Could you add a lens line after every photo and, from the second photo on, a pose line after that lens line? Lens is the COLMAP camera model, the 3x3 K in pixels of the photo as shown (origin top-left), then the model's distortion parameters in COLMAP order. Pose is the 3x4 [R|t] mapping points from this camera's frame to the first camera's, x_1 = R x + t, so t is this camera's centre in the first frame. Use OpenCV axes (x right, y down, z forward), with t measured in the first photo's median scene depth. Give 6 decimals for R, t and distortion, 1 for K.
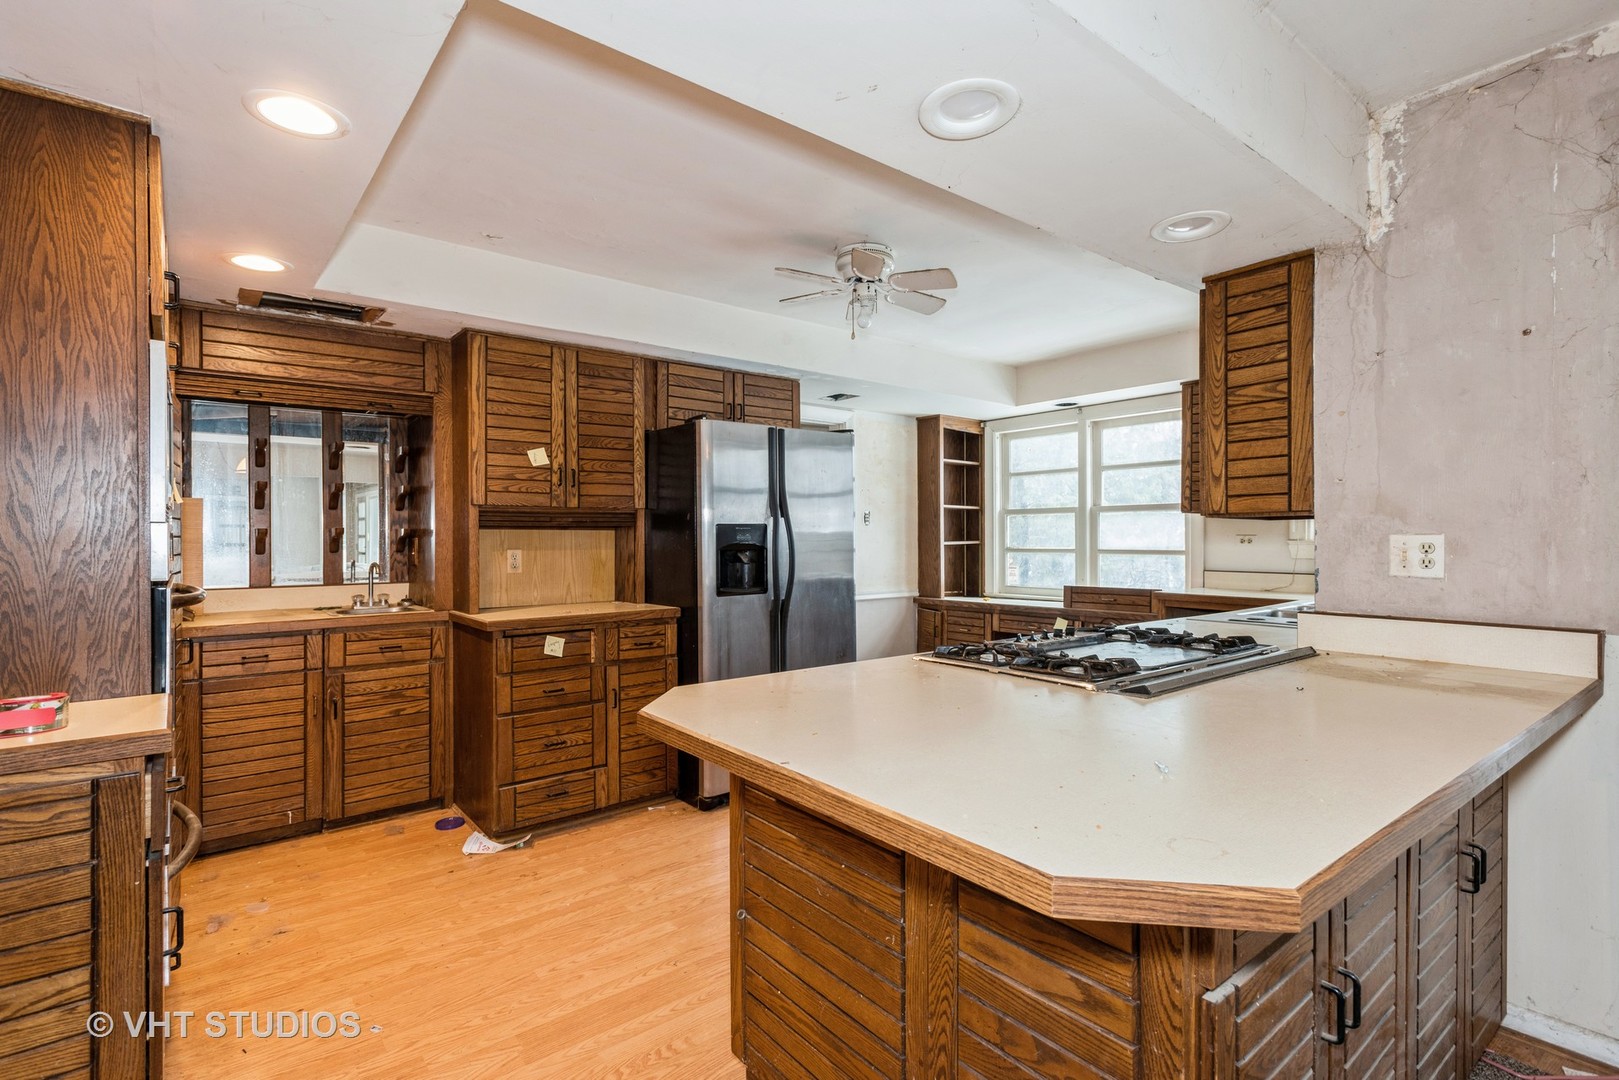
lens RADIAL K [[773.9, 0, 809.5], [0, 773.9, 540.0], [0, 0, 1]] dist [0.008002, -0.000140]
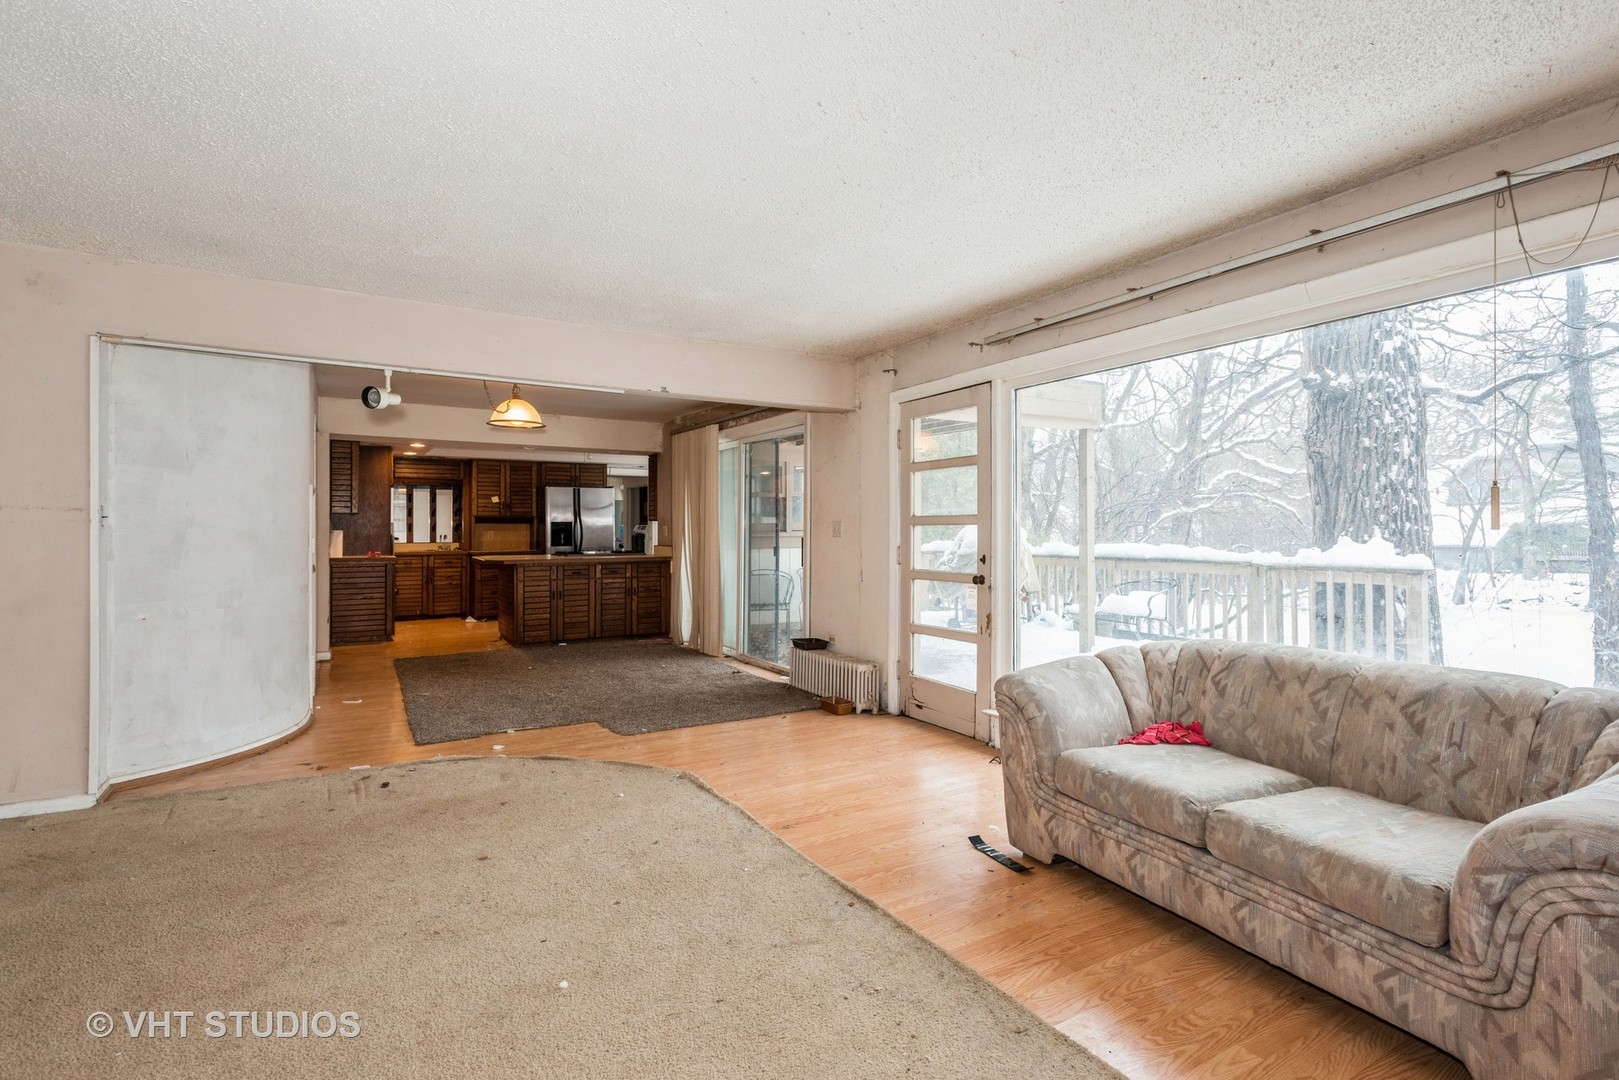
lens RADIAL K [[772.8, 0, 809.6], [0, 772.8, 521.3], [0, 0, 1]] dist [0.001158, -0.000134]
pose [[0.990828, 0.000931, -0.135127, 1.251621], [-0.002415, 0.999939, -0.010819, 0.006908], [0.135109, 0.011046, 0.990769, -1.785762]]
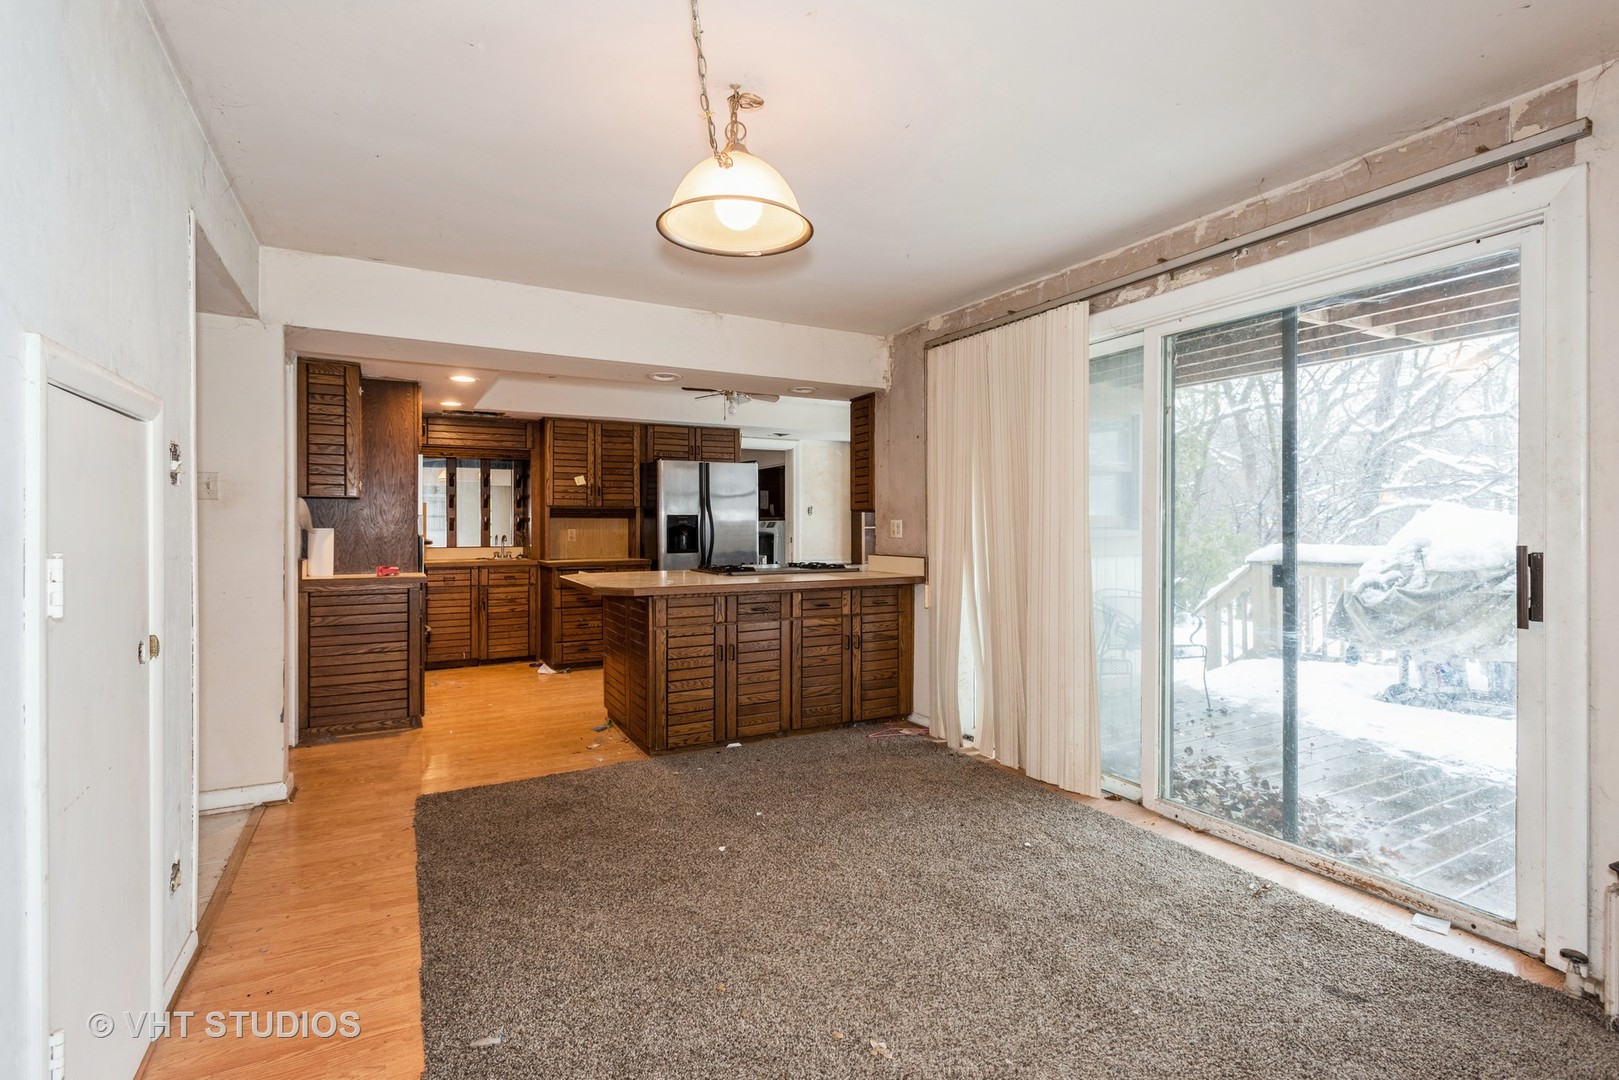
lens RADIAL K [[773.3, 0, 808.7], [0, 773.3, 529.2], [0, 0, 1]] dist [0.001946, -0.000213]
pose [[0.983131, 0.001993, -0.182892, 0.562478], [-0.001975, 0.999998, 0.000276, 0.012604], [0.182892, 0.000090, 0.983133, -0.790978]]
